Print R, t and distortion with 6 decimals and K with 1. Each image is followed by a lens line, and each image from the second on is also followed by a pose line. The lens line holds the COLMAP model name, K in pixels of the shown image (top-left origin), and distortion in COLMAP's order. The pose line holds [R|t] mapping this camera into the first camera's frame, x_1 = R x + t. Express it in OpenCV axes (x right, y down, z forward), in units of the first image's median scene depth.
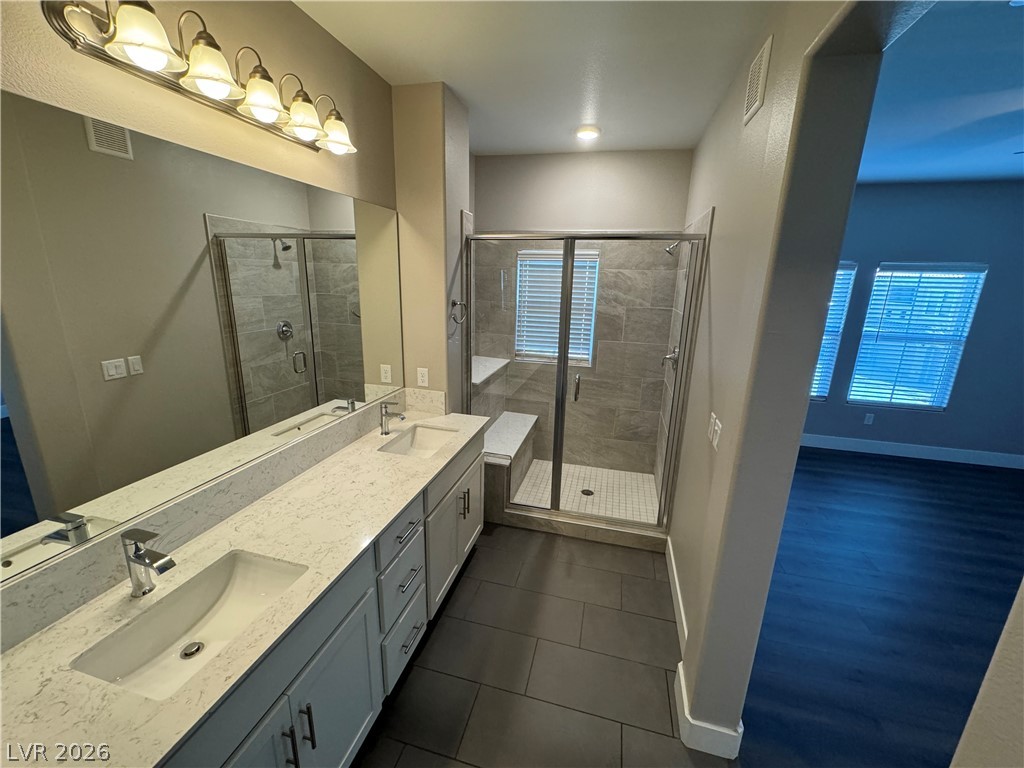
lens RADIAL K [[407.2, 0, 512.2], [0, 407.2, 380.8], [0, 0, 1]] dist [0.000385, 0.000018]
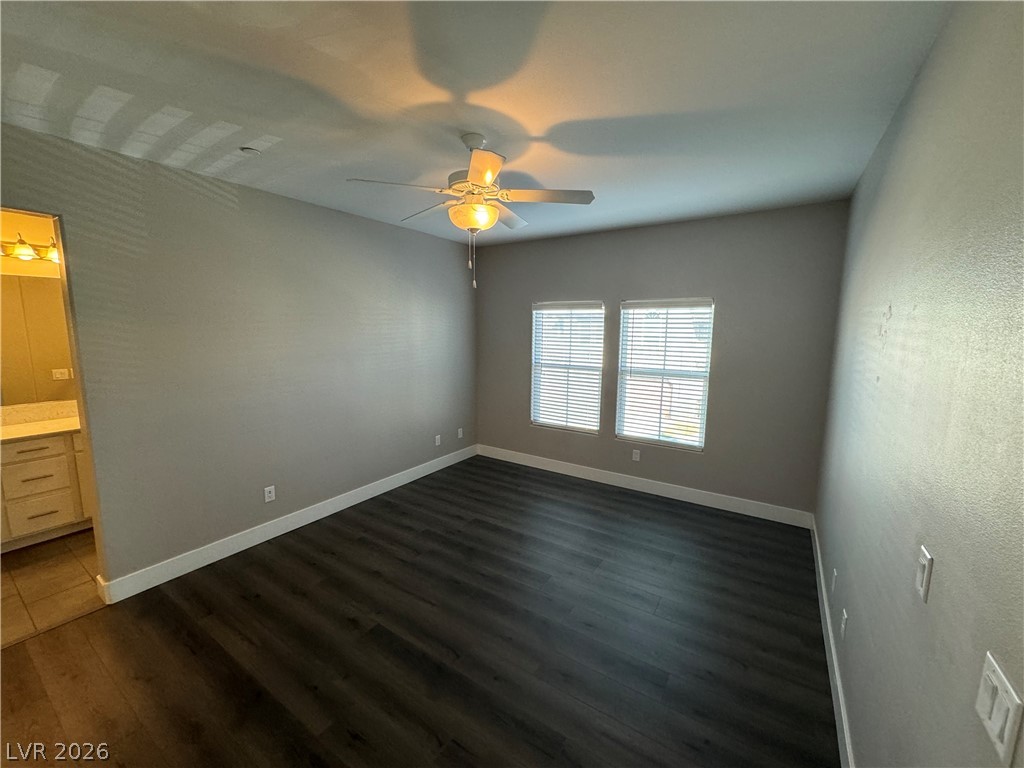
lens RADIAL K [[407.2, 0, 512.2], [0, 407.2, 380.8], [0, 0, 1]] dist [0.000385, 0.000018]
pose [[0.941247, 0.024600, -0.336823, 1.595346], [-0.063107, 0.992588, -0.103857, 0.062739], [0.331771, 0.119011, 0.935823, -0.072883]]
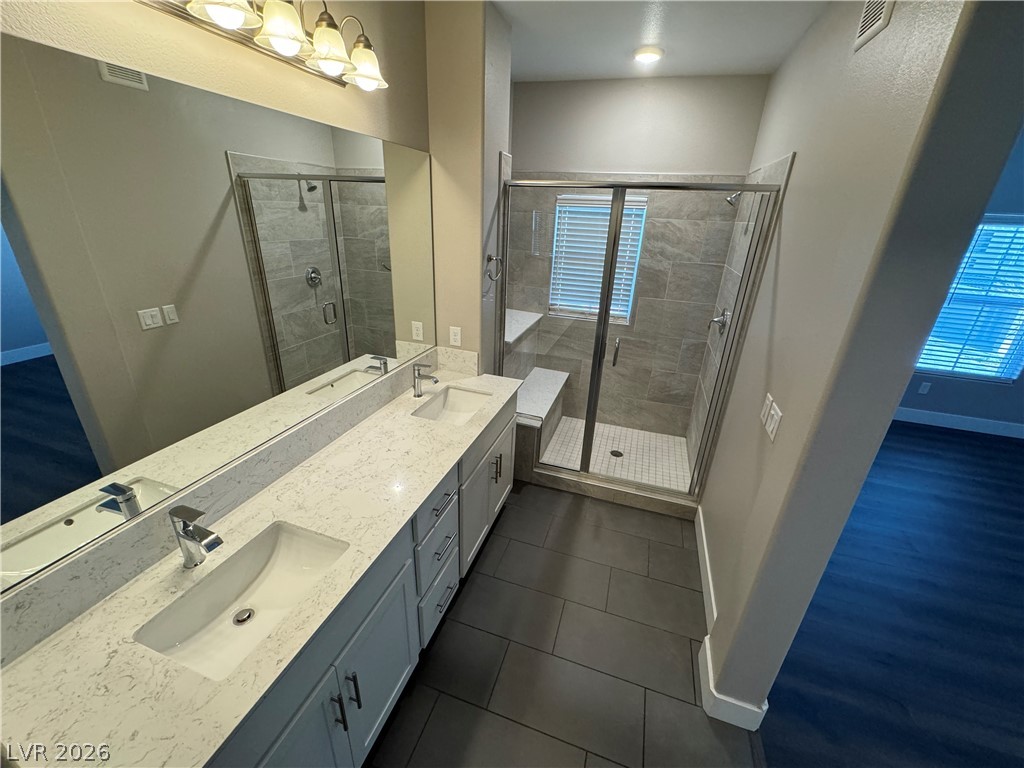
lens RADIAL K [[407.2, 0, 512.2], [0, 407.2, 380.8], [0, 0, 1]] dist [0.000385, 0.000018]
pose [[0.997729, 0.039086, -0.054848, -0.028232], [-0.030859, 0.989162, 0.143551, -0.047332], [0.059864, -0.141532, 0.988122, 0.040845]]
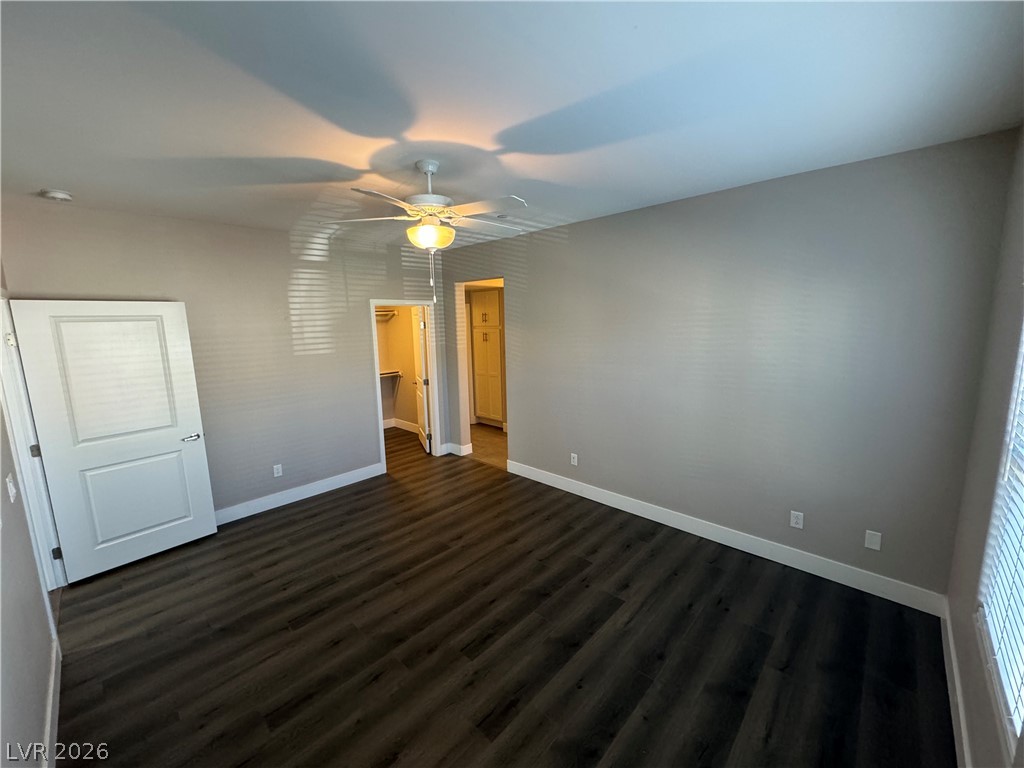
lens RADIAL K [[407.2, 0, 512.2], [0, 407.2, 380.8], [0, 0, 1]] dist [0.000385, 0.000018]
pose [[-0.492991, 0.116930, -0.862141, 1.973001], [-0.202242, 0.948382, 0.244273, -0.330712], [0.846202, 0.294785, -0.443896, 1.365666]]
